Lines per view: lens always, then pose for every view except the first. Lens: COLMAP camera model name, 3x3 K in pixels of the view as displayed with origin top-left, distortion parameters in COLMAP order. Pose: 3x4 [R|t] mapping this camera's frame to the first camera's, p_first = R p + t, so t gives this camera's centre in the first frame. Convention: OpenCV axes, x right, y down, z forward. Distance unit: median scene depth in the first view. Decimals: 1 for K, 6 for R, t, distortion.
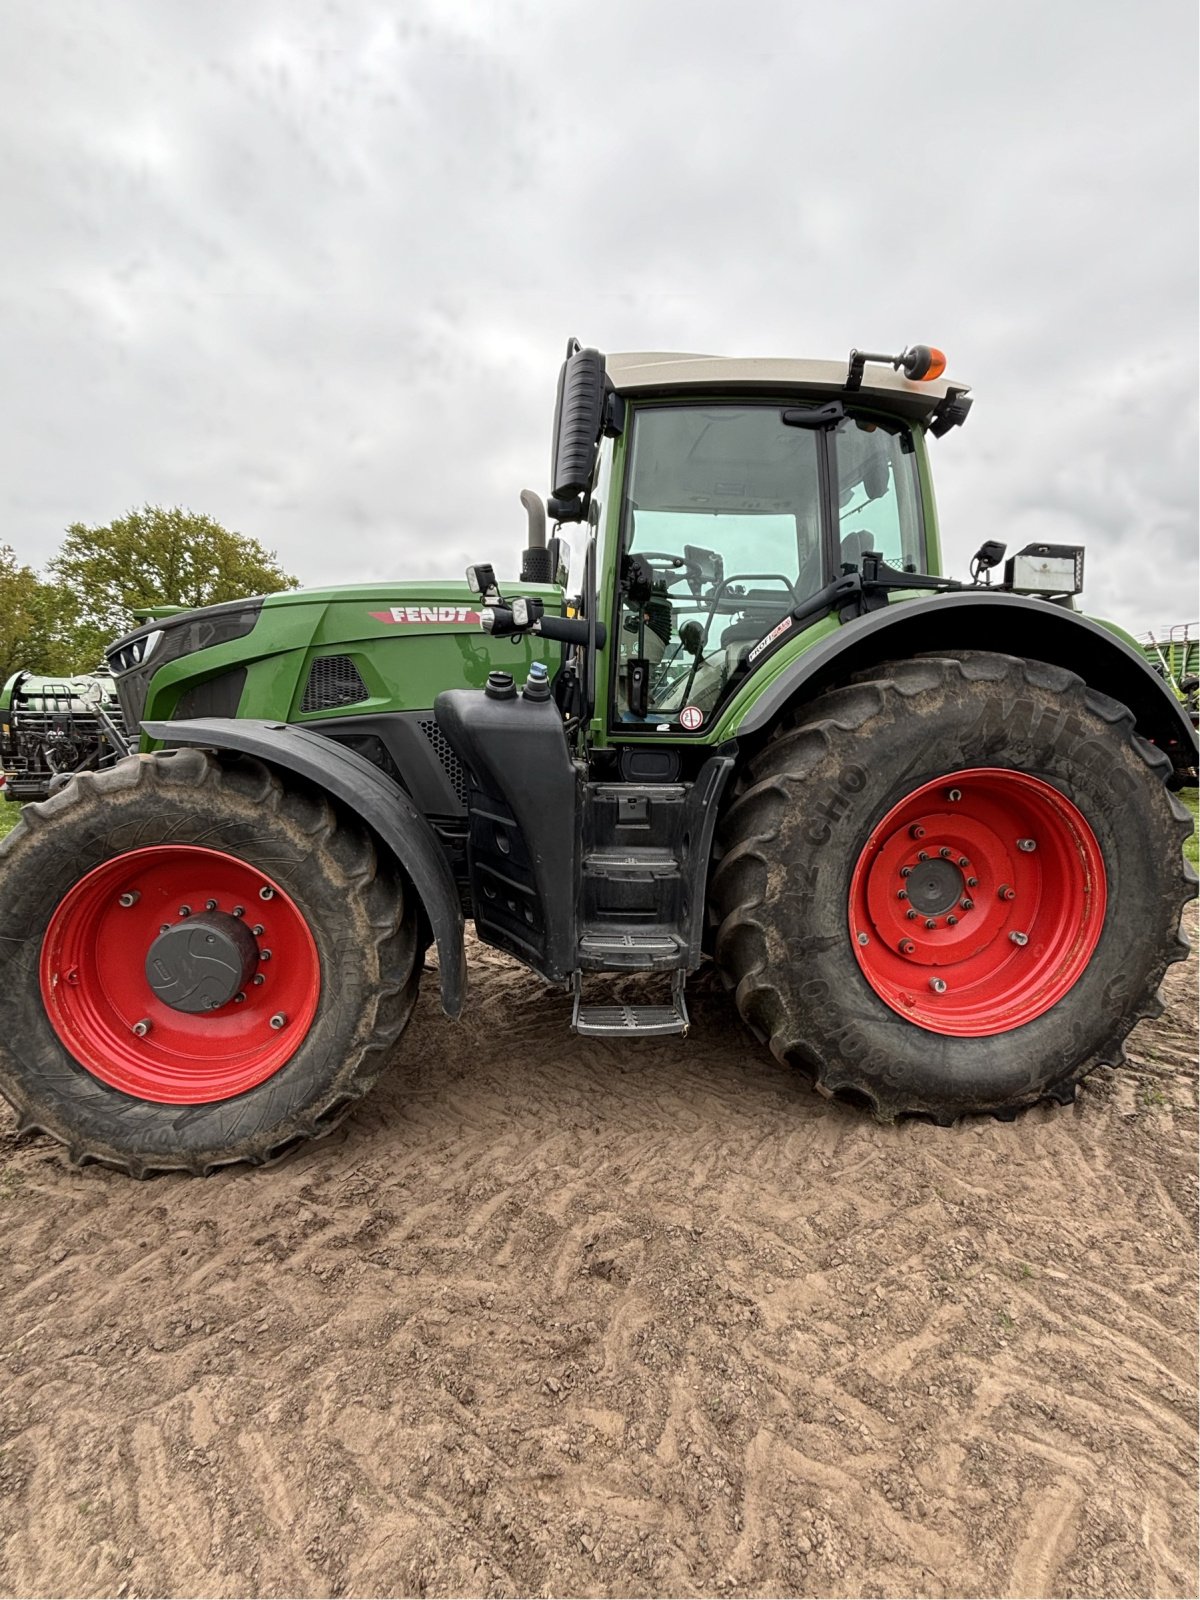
lens RADIAL K [[817.6, 0, 600.0], [0, 817.6, 800.0], [0, 0, 1]] dist [-0.002883, -0.000350]
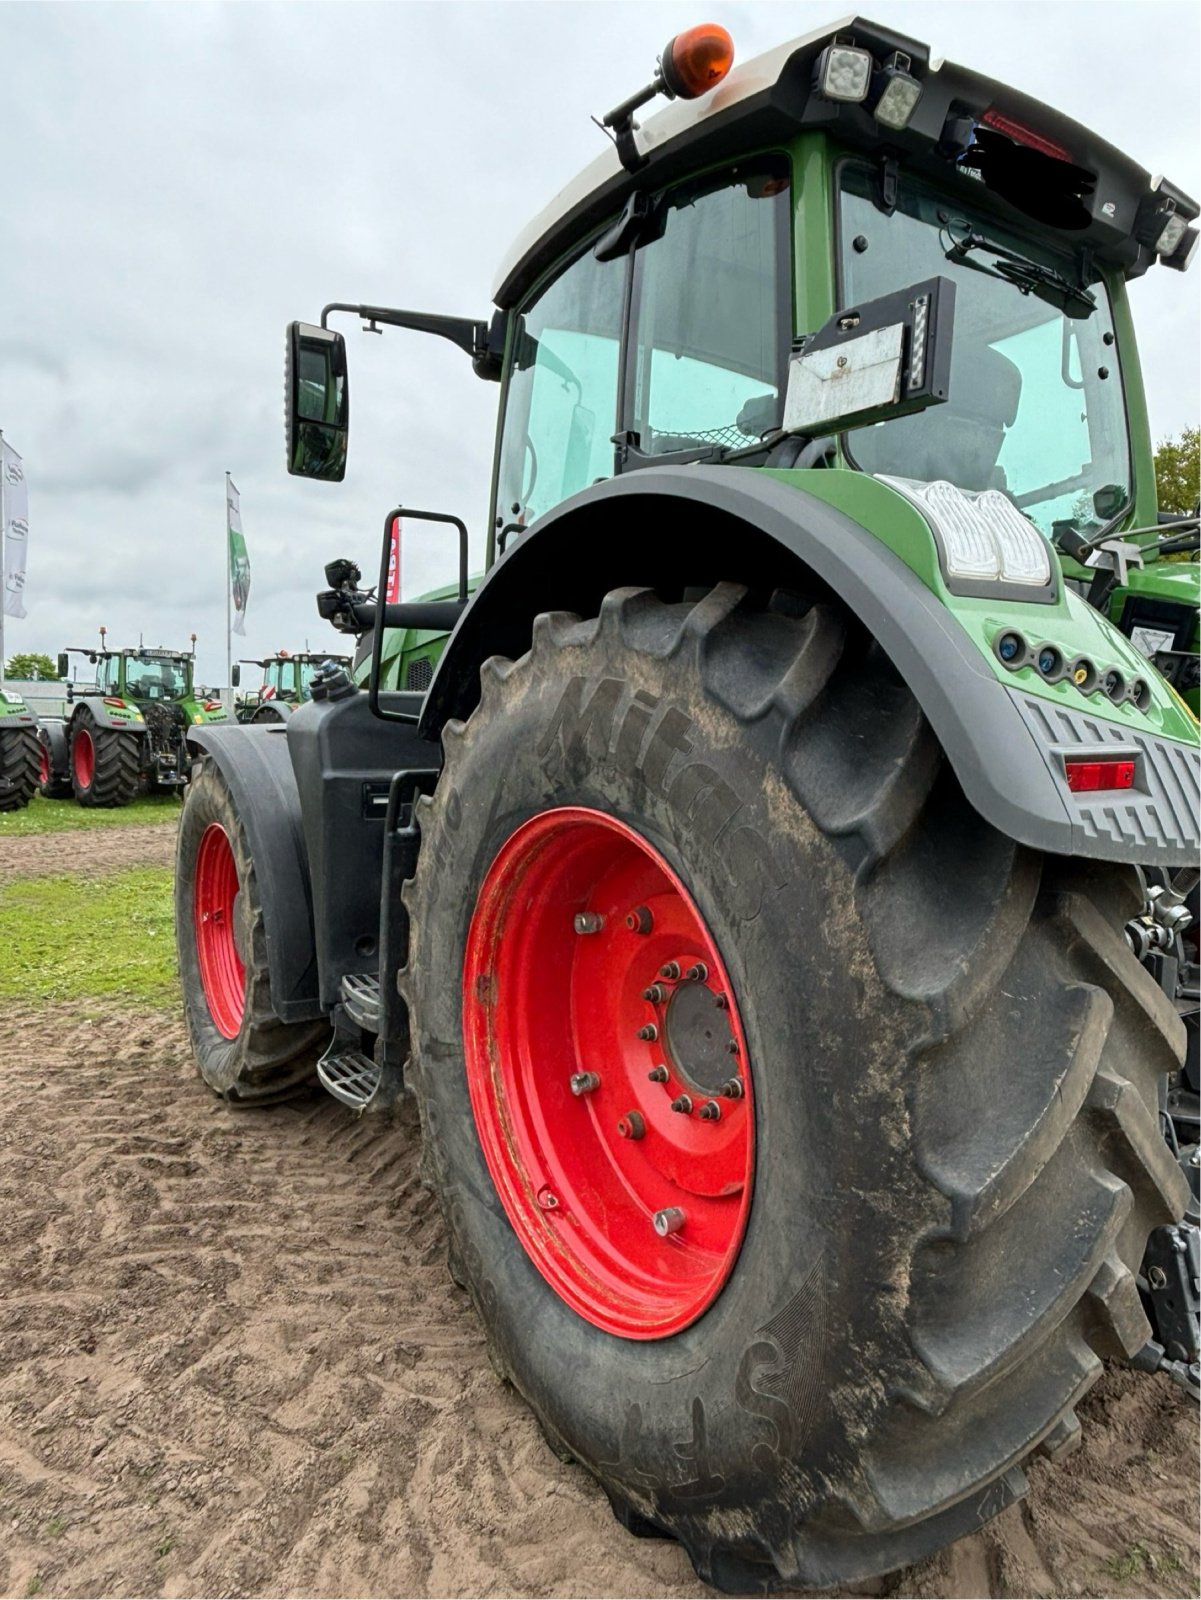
lens RADIAL K [[1172.6, 0, 600.5], [0, 1172.6, 800.0], [0, 0, 1]] dist [-0.002293, -0.001499]
pose [[0.390010, 0.053085, -0.919279, 1.162523], [-0.082498, 0.996336, 0.022534, -0.061788], [0.917108, 0.067050, 0.392961, 0.701625]]
